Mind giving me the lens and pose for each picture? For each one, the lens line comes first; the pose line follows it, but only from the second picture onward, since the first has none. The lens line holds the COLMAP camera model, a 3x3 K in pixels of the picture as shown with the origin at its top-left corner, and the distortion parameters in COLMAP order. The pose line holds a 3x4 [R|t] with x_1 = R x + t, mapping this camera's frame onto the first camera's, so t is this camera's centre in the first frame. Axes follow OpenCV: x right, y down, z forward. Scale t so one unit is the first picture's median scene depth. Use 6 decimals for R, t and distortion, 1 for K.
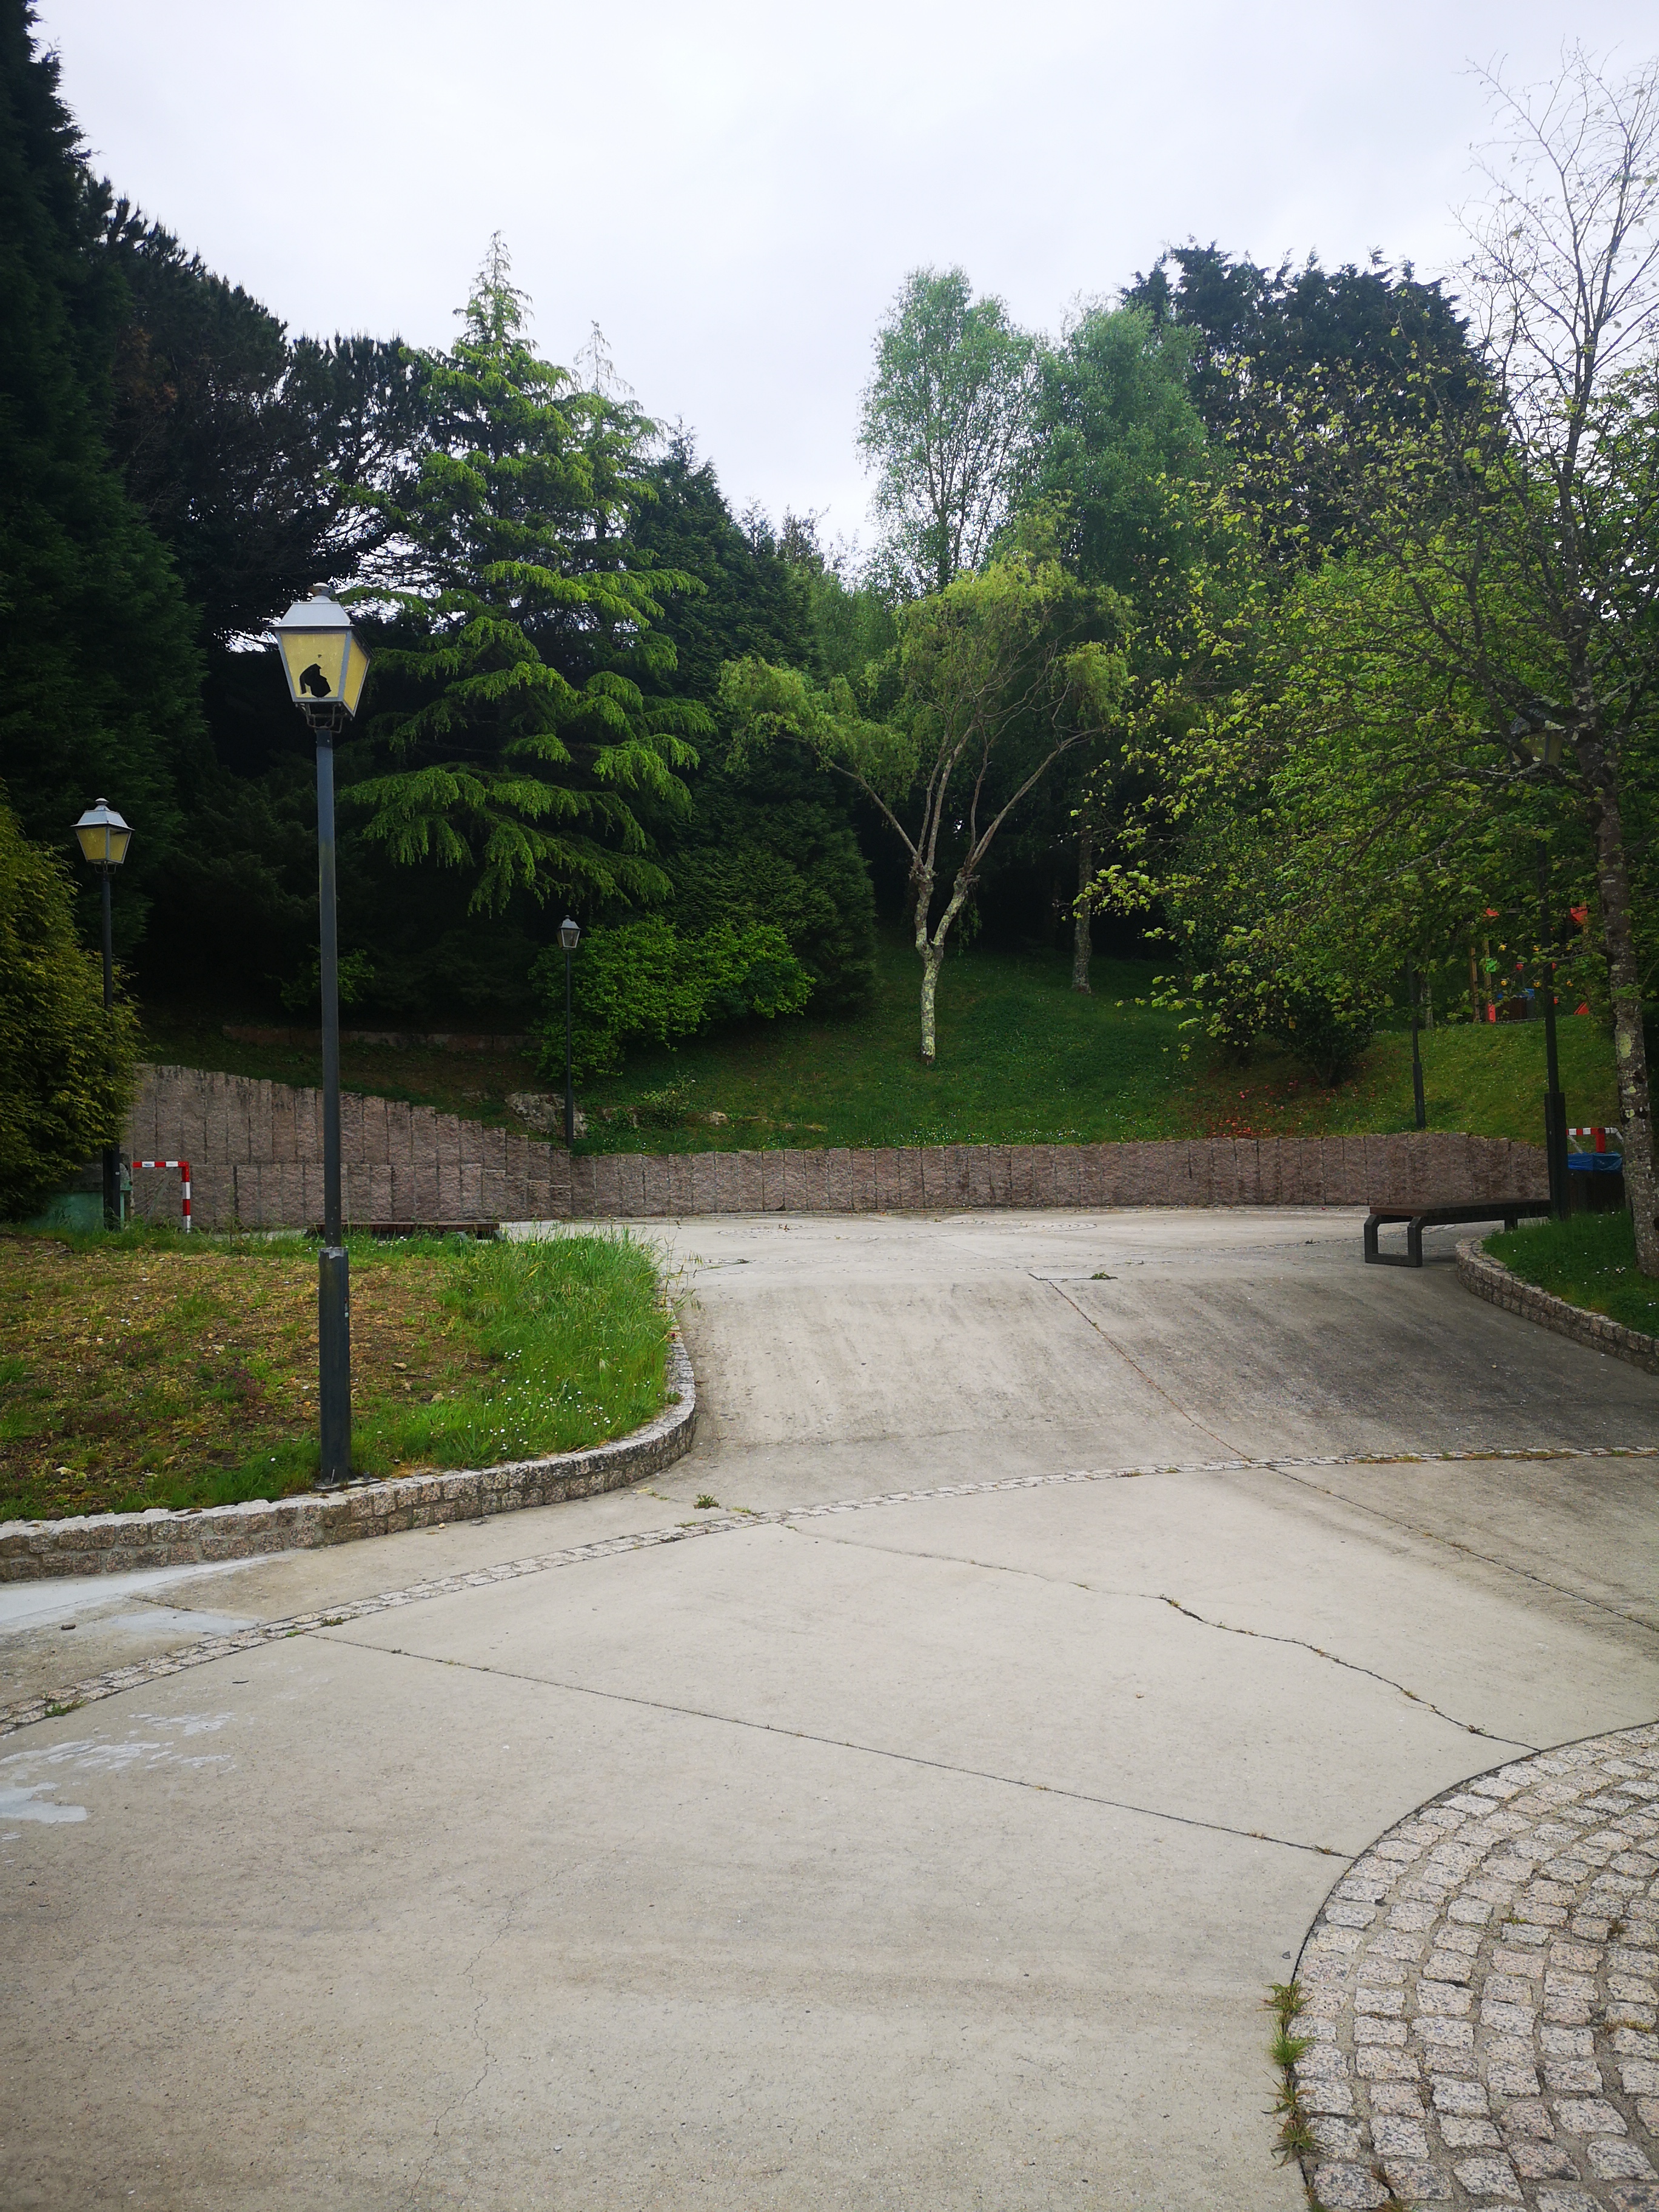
lens RADIAL K [[1675.1, 0, 829.5], [0, 1675.1, 1106.0], [0, 0, 1]] dist [0.040213, -0.080891]
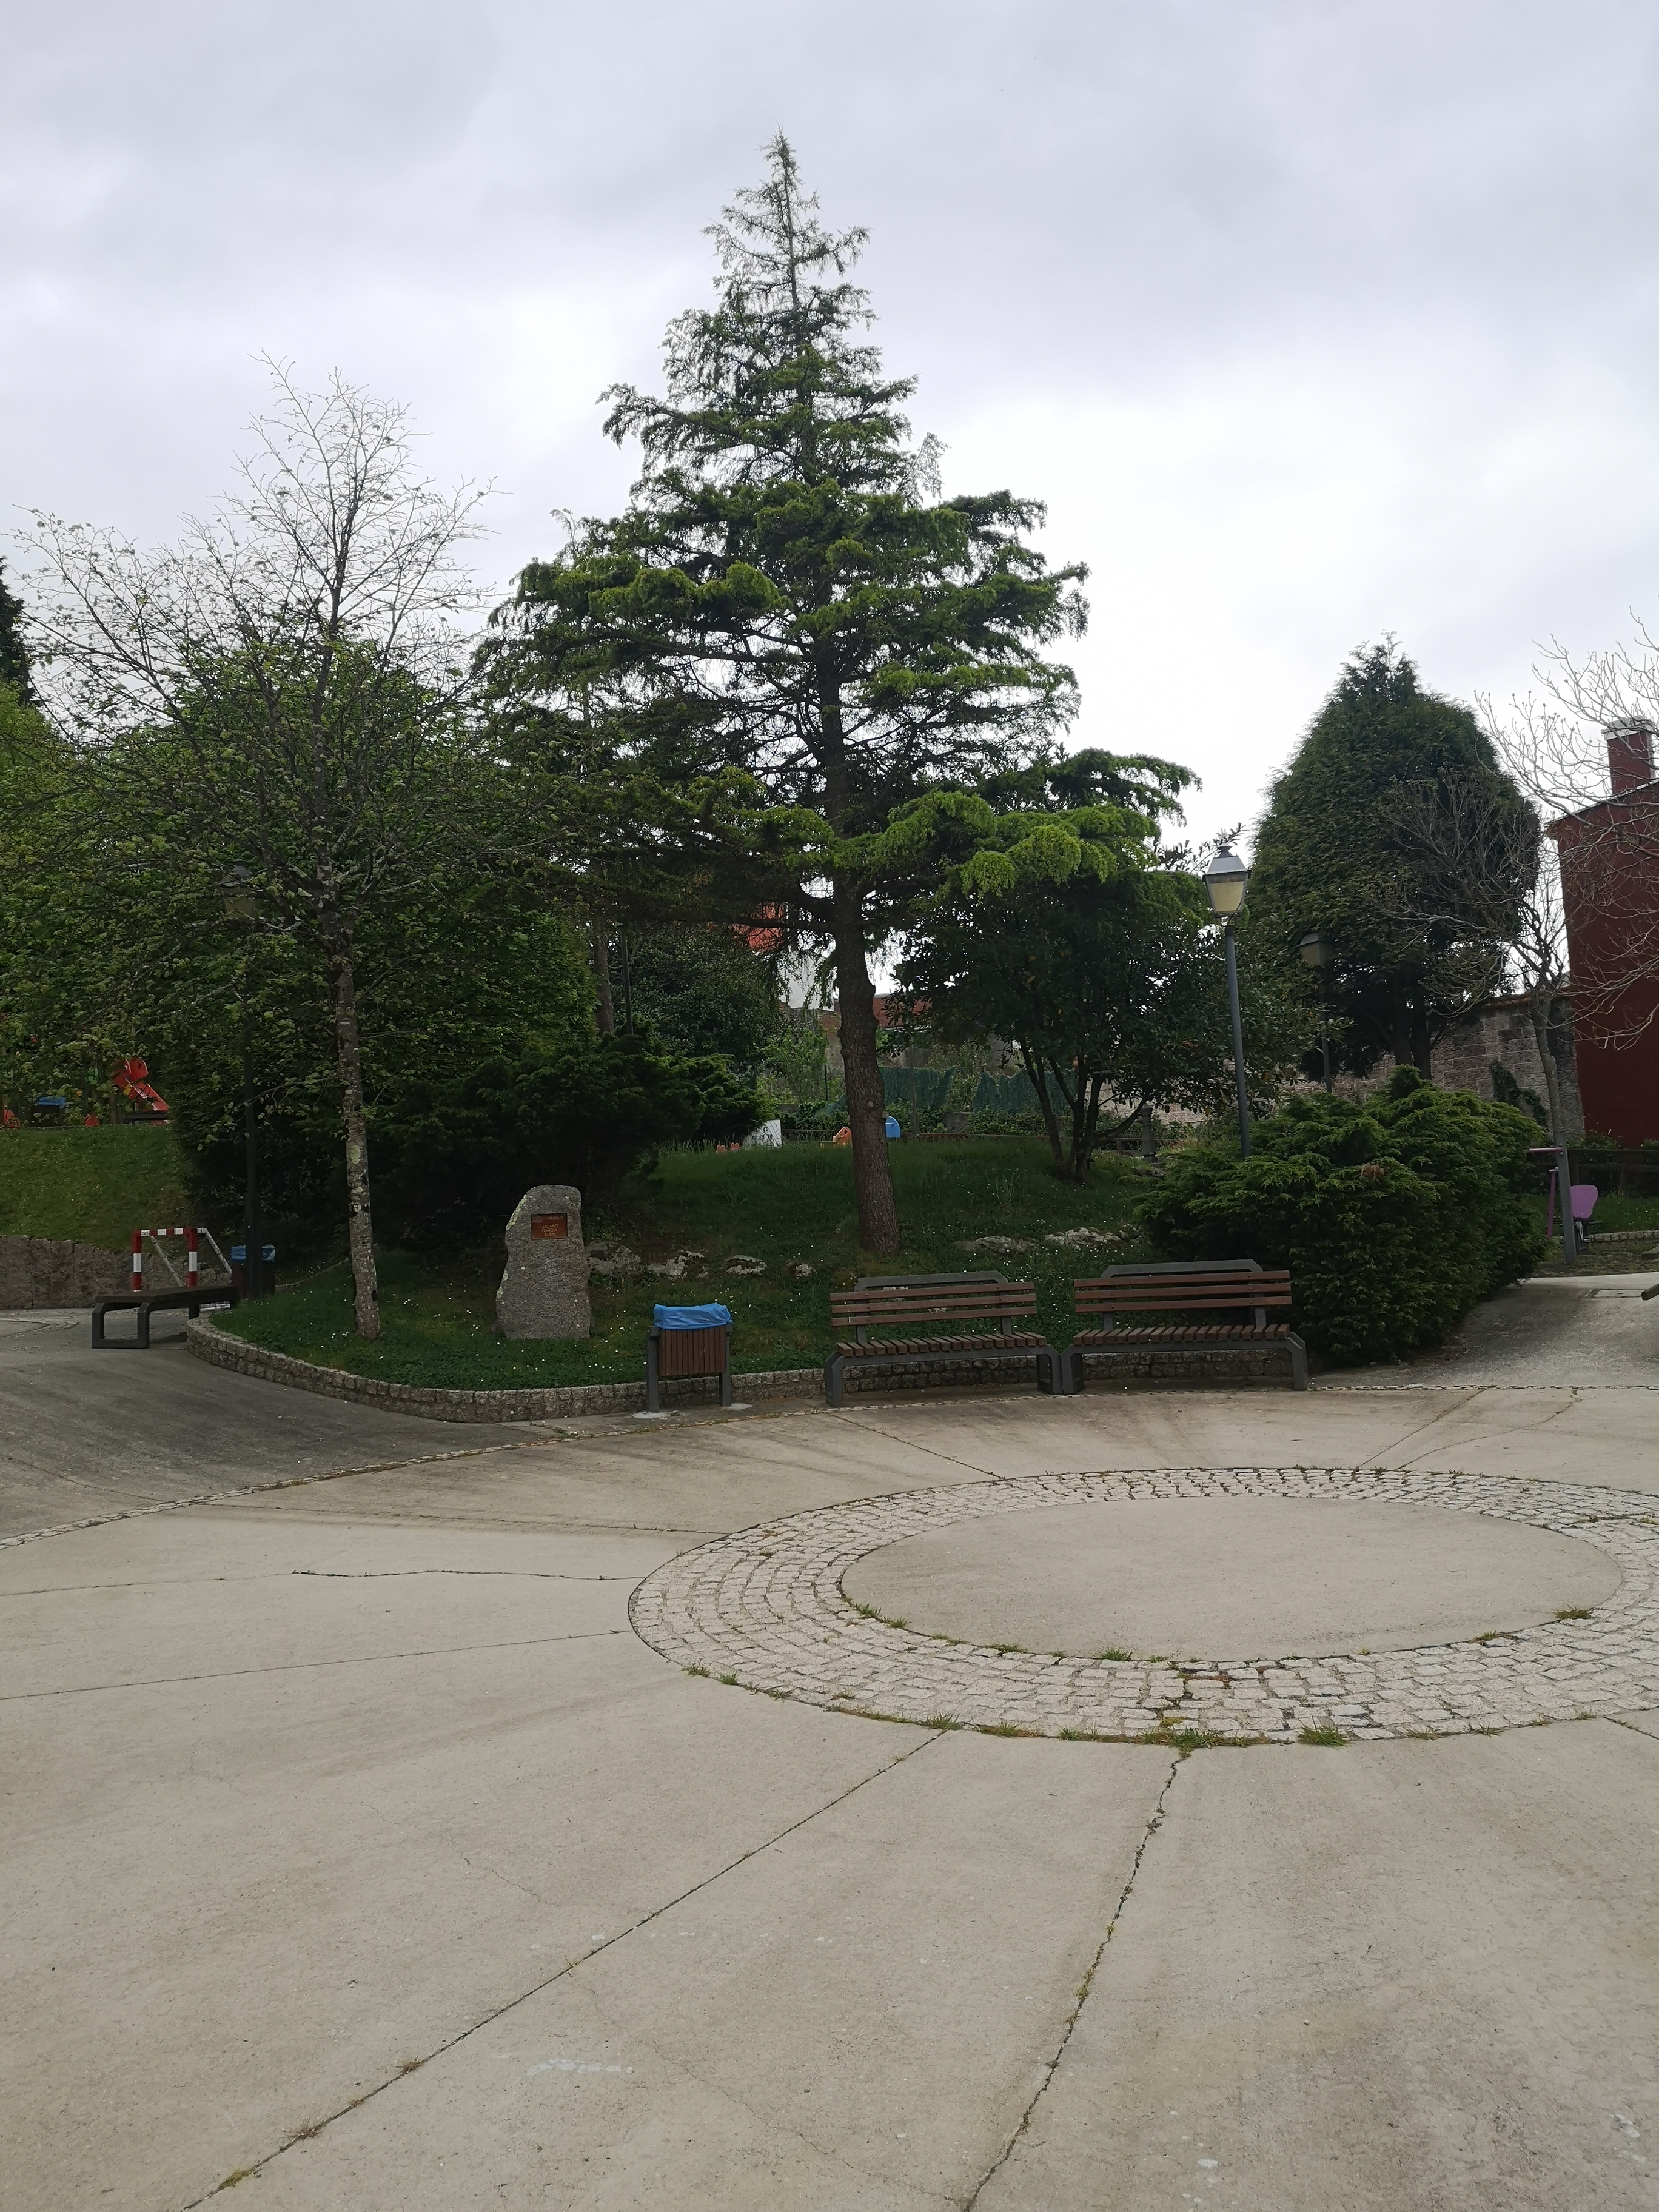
lens RADIAL K [[1675.1, 0, 829.5], [0, 1675.1, 1106.0], [0, 0, 1]] dist [0.040213, -0.080891]
pose [[0.635692, 0.050261, 0.770305, -0.262234], [-0.000097, 0.997883, -0.065030, 0.009438], [-0.771943, 0.041264, 0.634351, -0.069821]]
